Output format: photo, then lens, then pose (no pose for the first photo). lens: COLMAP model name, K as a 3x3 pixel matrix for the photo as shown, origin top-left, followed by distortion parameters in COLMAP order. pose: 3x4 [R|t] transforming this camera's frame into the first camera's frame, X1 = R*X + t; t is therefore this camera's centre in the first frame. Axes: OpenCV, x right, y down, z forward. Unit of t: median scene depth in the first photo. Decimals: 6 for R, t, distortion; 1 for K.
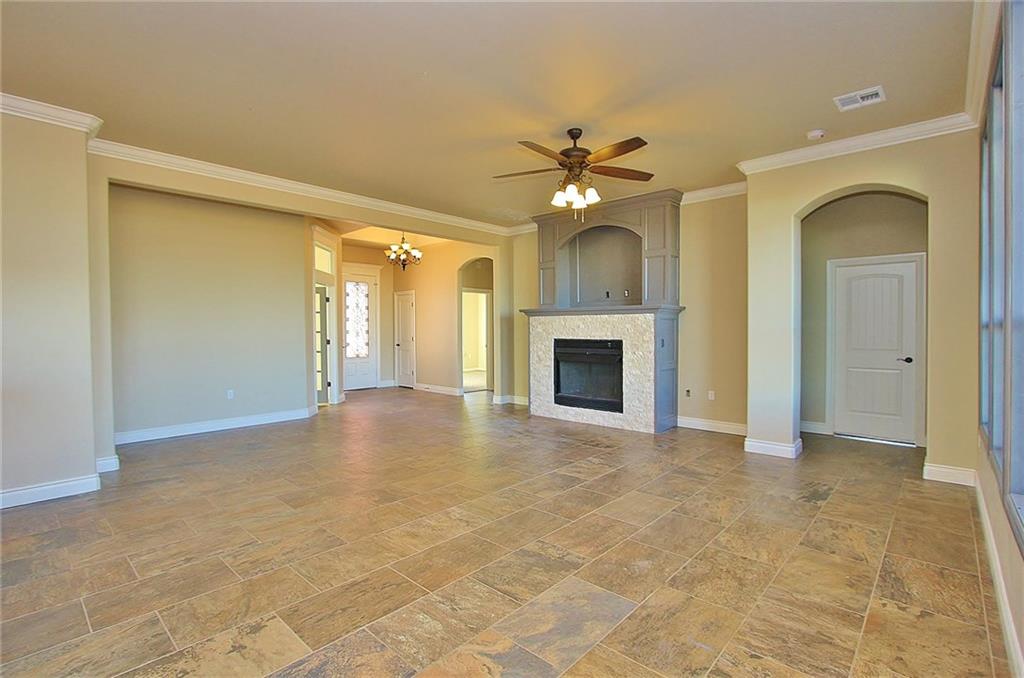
lens RADIAL K [[474.4, 0, 506.3], [0, 474.4, 334.4], [0, 0, 1]] dist [-0.021597, 0.004271]
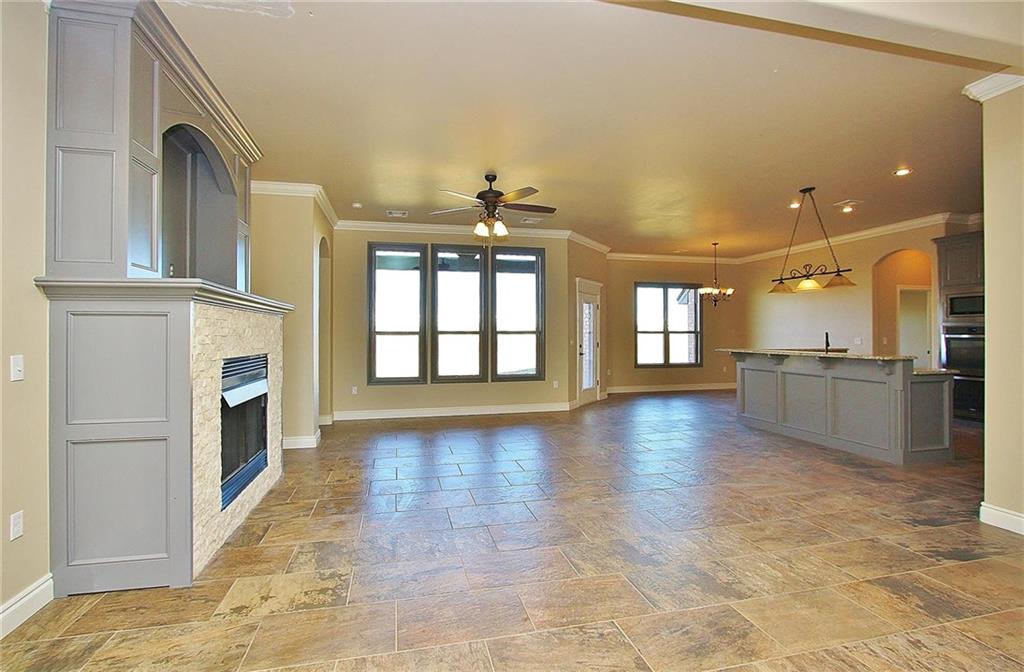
lens RADIAL K [[474.4, 0, 513.3], [0, 474.4, 334.3], [0, 0, 1]] dist [-0.021597, 0.004271]
pose [[-0.835305, 0.008063, 0.549727, -0.403040], [0.015808, 0.999831, 0.009355, -0.015371], [-0.549559, 0.016505, -0.835292, 1.376767]]
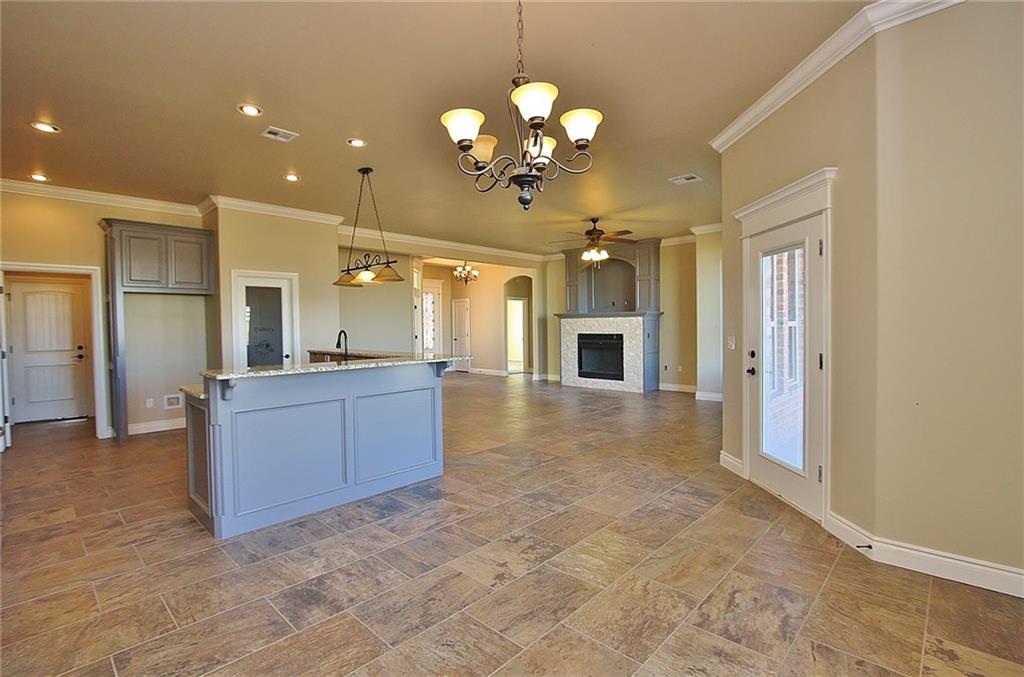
lens RADIAL K [[474.4, 0, 508.7], [0, 474.4, 330.0], [0, 0, 1]] dist [-0.021597, 0.004271]
pose [[0.999944, -0.005856, -0.008799, -0.119911], [0.005825, 0.999977, -0.003612, 0.002618], [0.008820, 0.003561, 0.999955, -0.576192]]
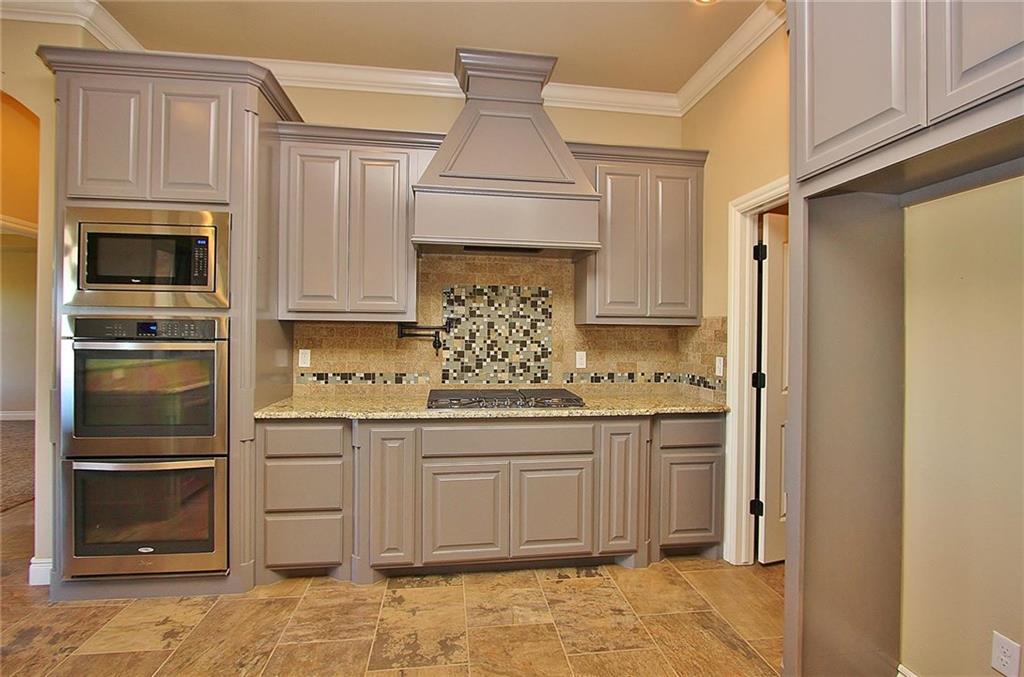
lens RADIAL K [[474.4, 0, 508.4], [0, 474.4, 332.8], [0, 0, 1]] dist [-0.021597, 0.004271]
pose [[-0.626614, -0.001058, -0.779329, -0.578197], [-0.019152, 0.999718, 0.014042, -0.006579], [0.779094, 0.023725, -0.626458, 0.386729]]
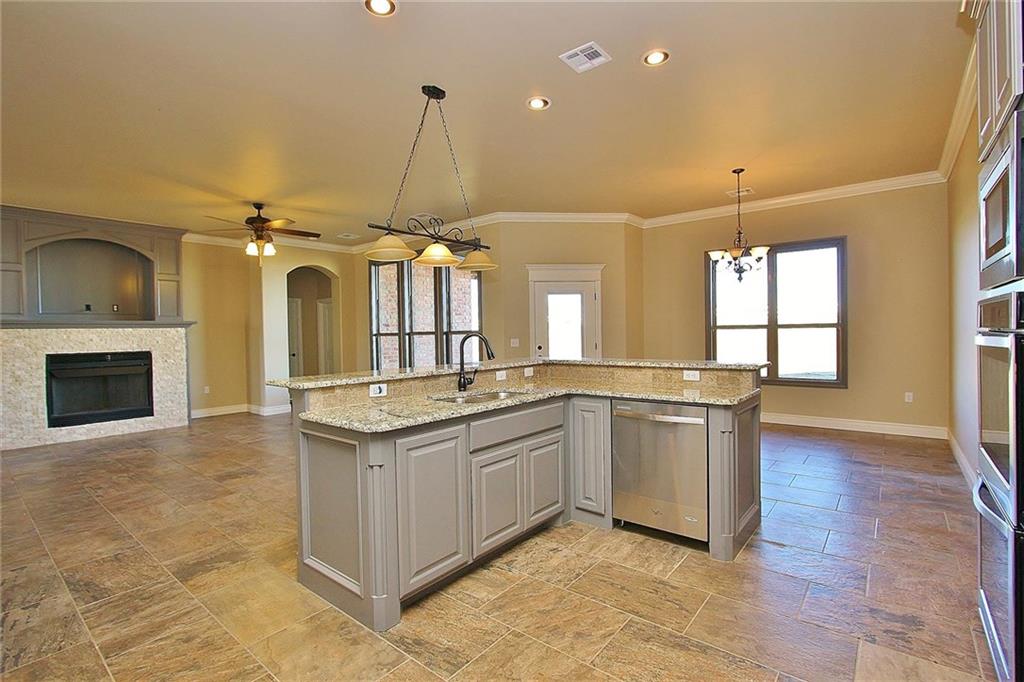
lens RADIAL K [[474.4, 0, 509.5], [0, 474.4, 337.5], [0, 0, 1]] dist [-0.021597, 0.004271]
pose [[-0.063923, -0.002933, 0.997951, -0.940838], [0.033018, 0.999442, 0.005053, 0.002367], [-0.997408, 0.033274, -0.063790, 0.224239]]
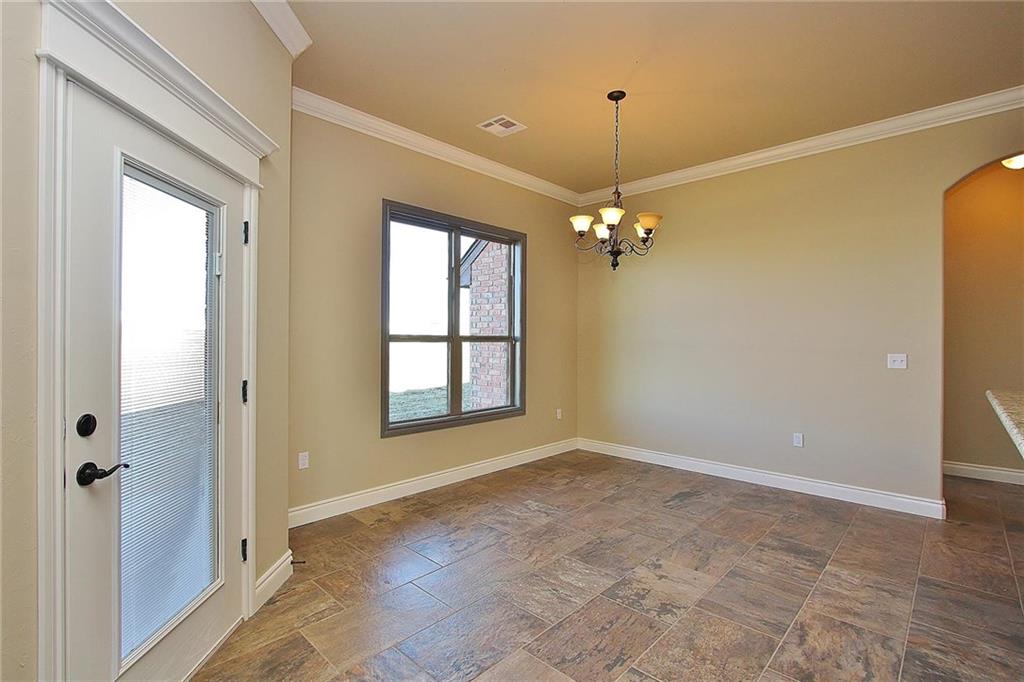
lens RADIAL K [[474.4, 0, 509.4], [0, 474.4, 339.3], [0, 0, 1]] dist [-0.021597, 0.004271]
pose [[-0.999926, 0.001873, 0.012015, 0.005852], [0.002065, 0.999870, 0.015974, -0.008338], [-0.011983, 0.015998, -0.999800, 0.304827]]
